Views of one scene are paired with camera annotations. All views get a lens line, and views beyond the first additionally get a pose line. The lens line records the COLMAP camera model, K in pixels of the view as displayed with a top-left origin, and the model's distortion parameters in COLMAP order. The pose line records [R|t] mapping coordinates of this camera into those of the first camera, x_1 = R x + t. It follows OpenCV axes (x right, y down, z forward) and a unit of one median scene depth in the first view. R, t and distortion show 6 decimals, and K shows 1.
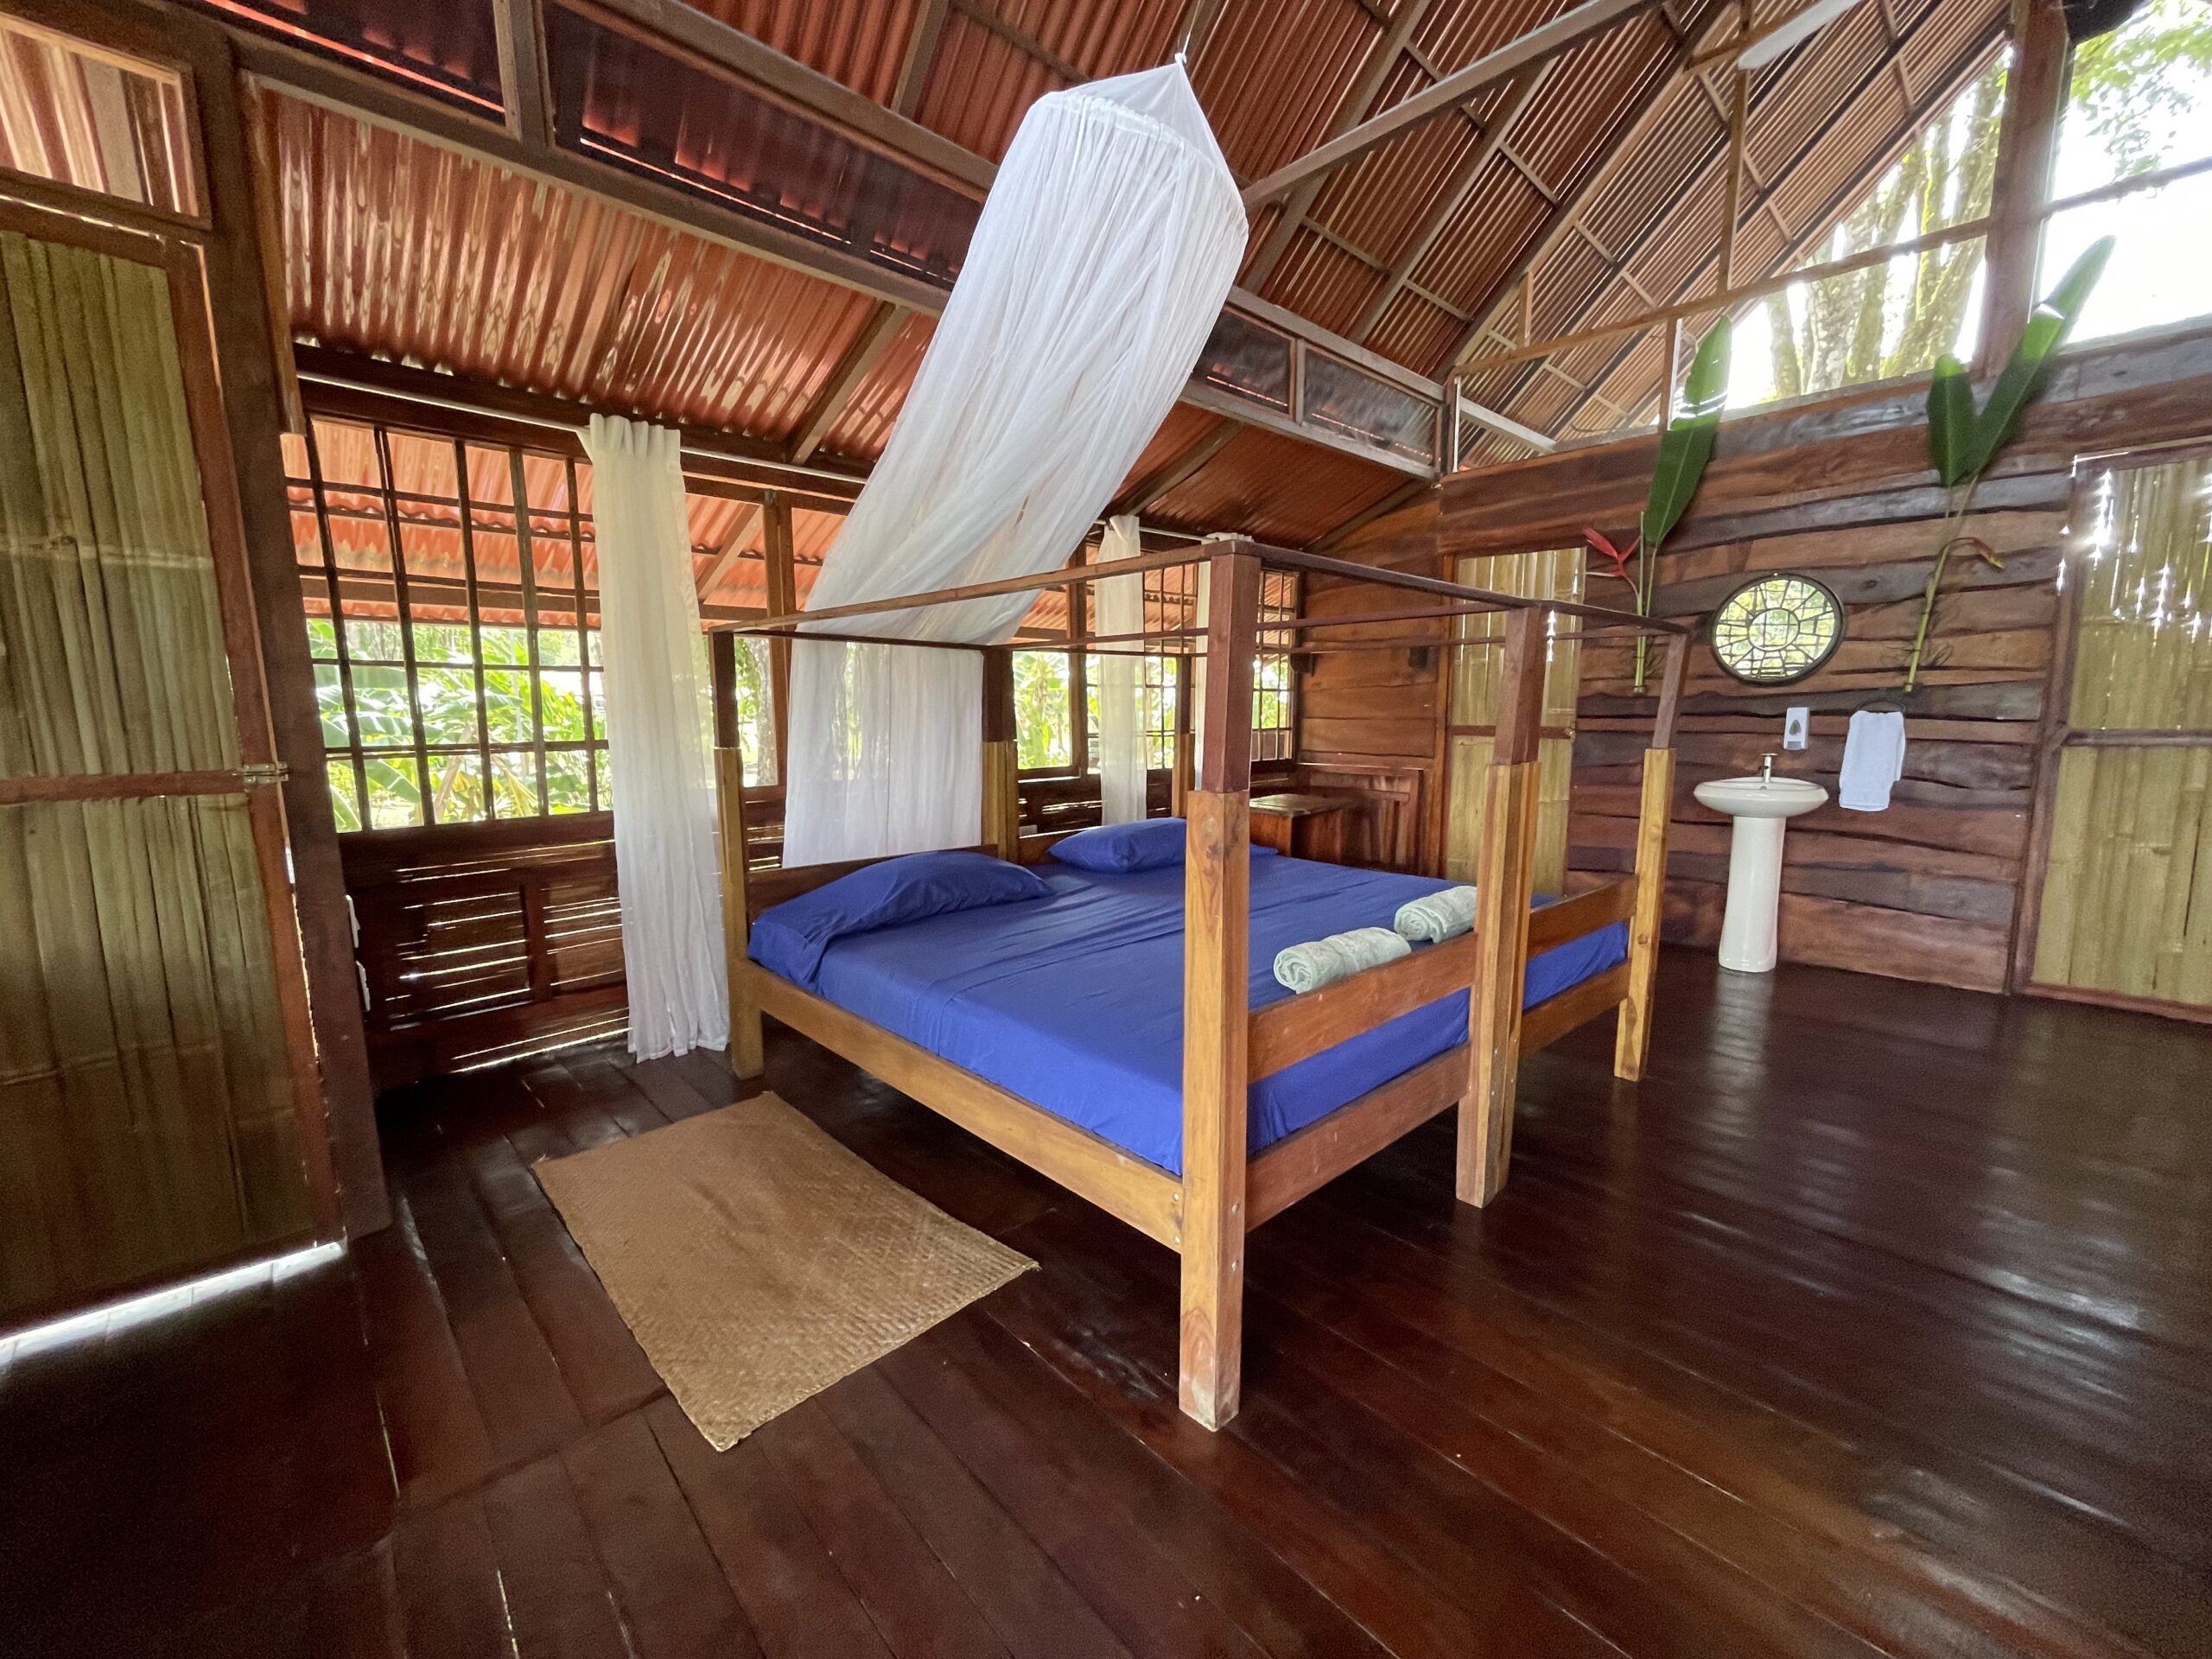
lens RADIAL K [[896.7, 0, 1096.8], [0, 896.7, 839.6], [0, 0, 1]] dist [0.003660, -0.000363]
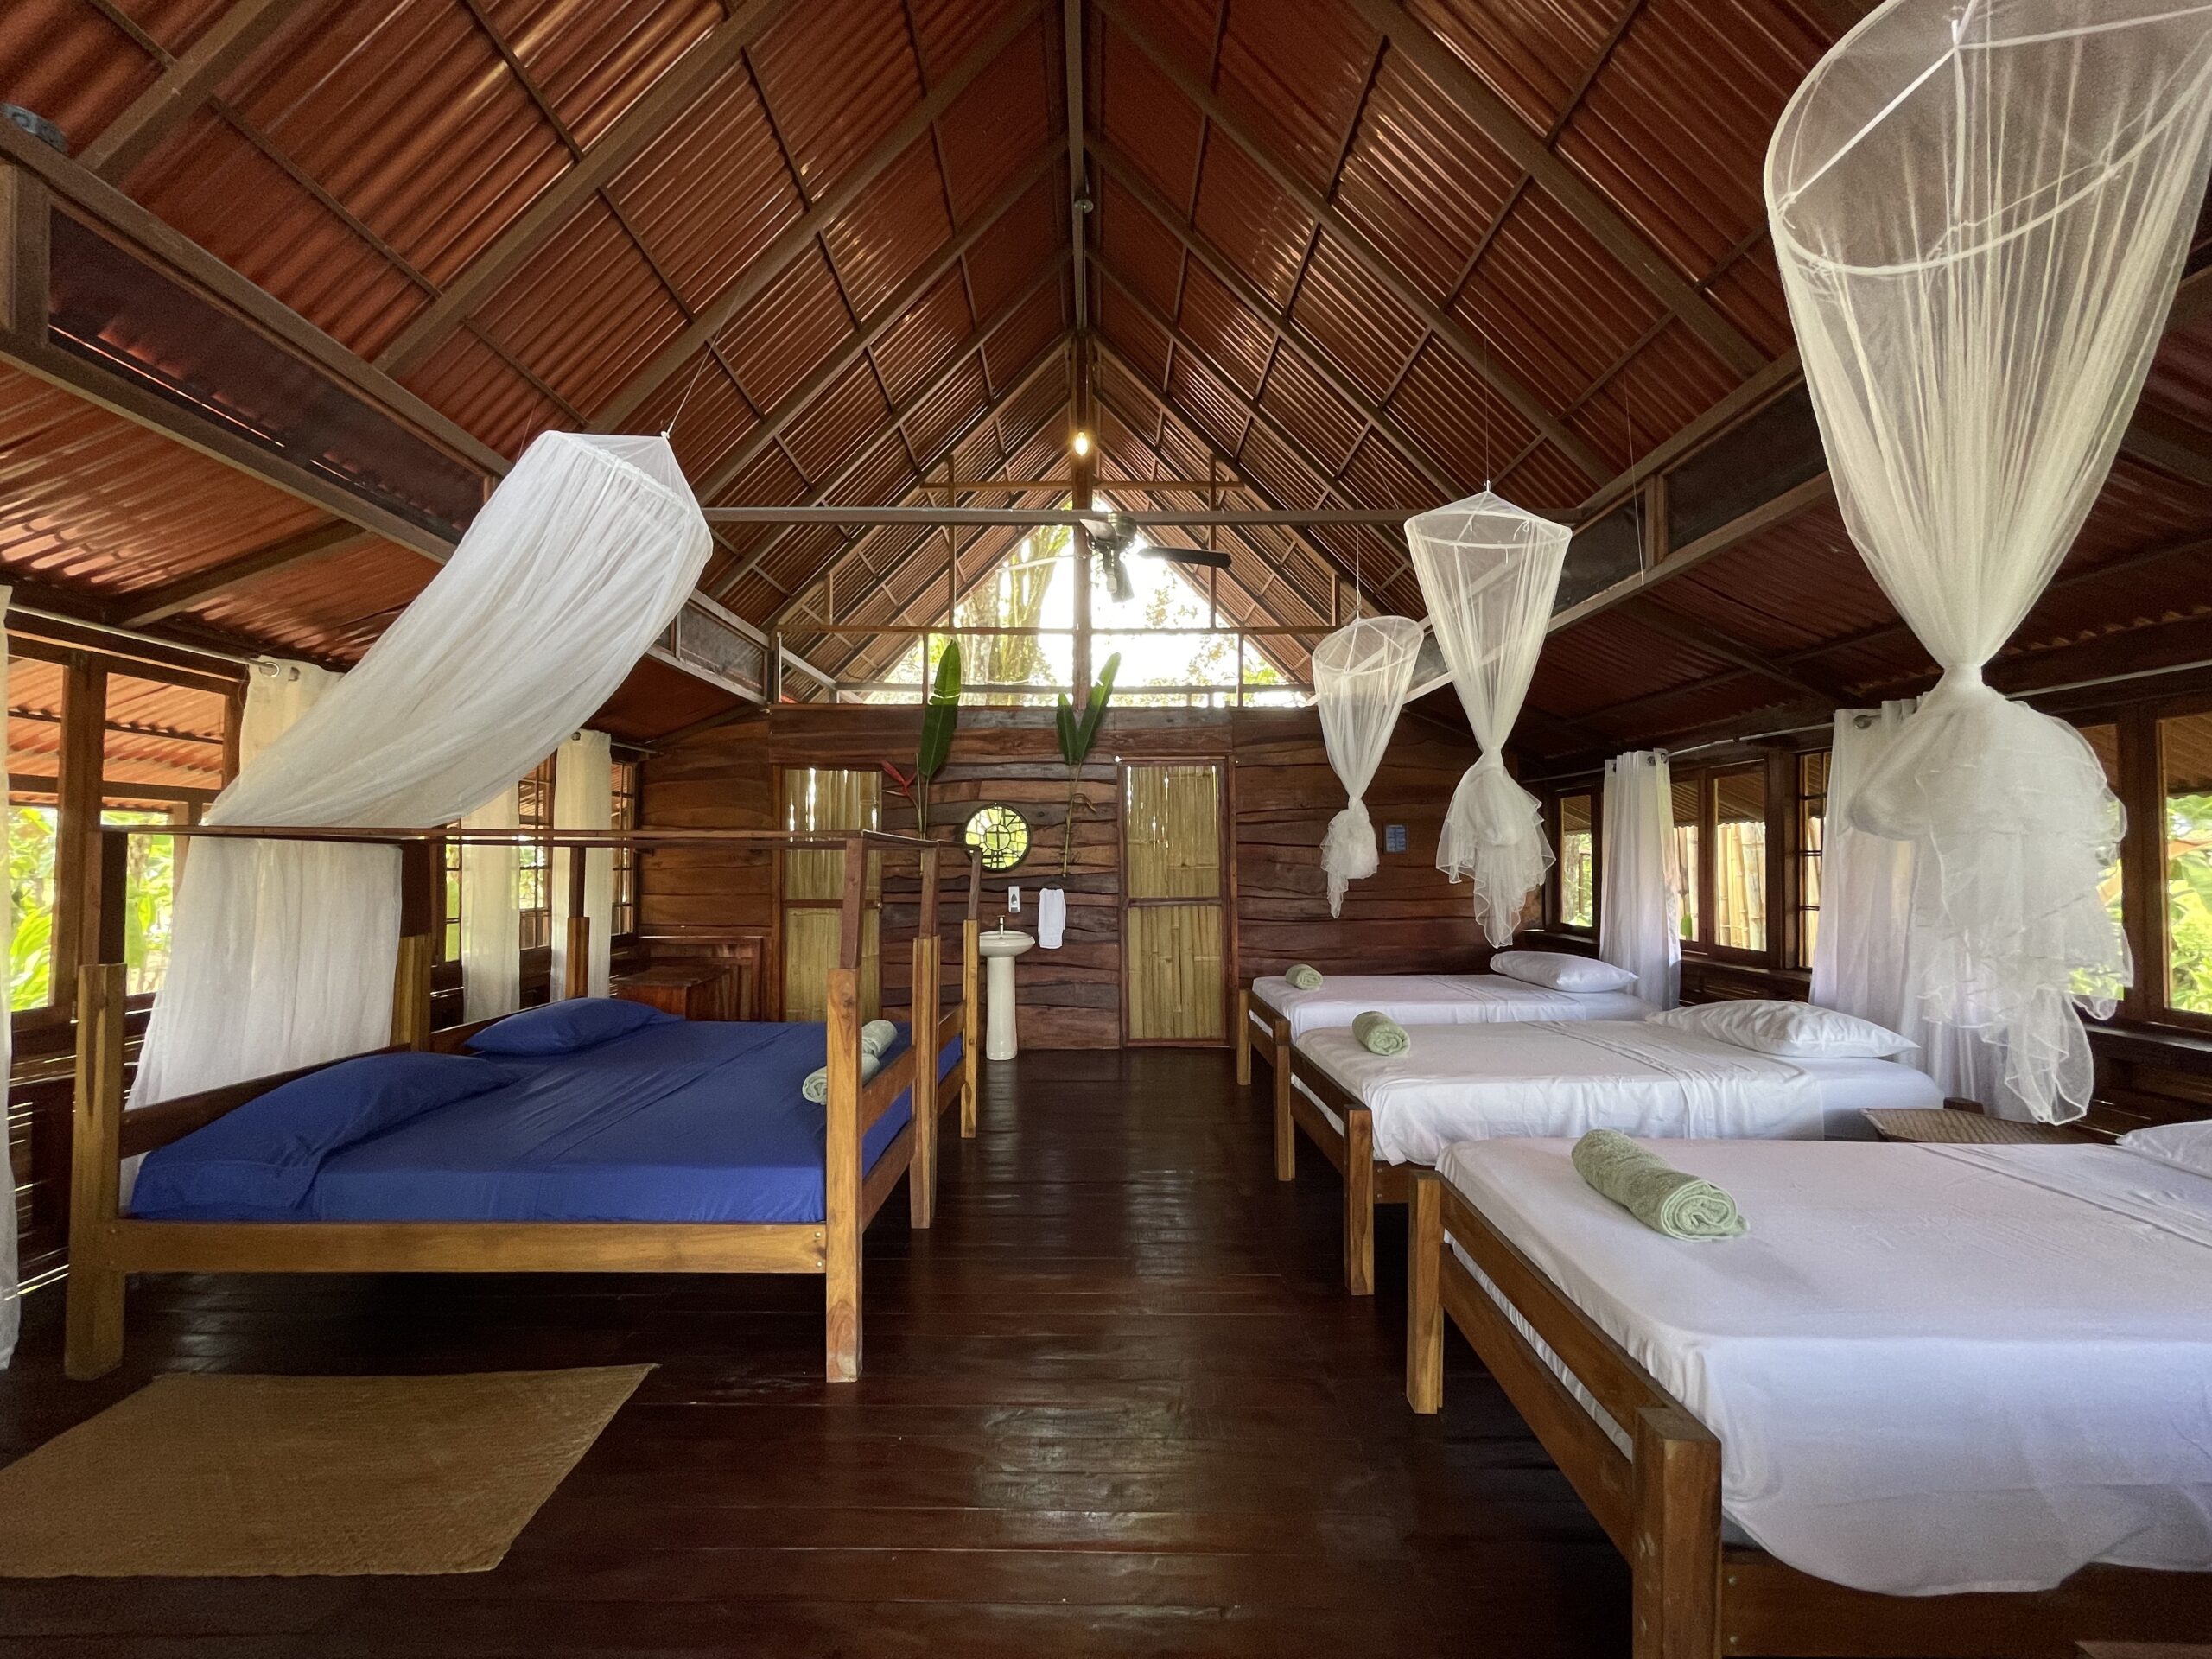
lens RADIAL K [[896.7, 0, 1094.2], [0, 896.7, 838.3], [0, 0, 1]] dist [0.003660, -0.000363]
pose [[0.685231, 0.024670, 0.727908, -0.300372], [0.103524, 0.985979, -0.130871, -0.008288], [-0.720931, 0.165033, 0.673070, -0.201736]]
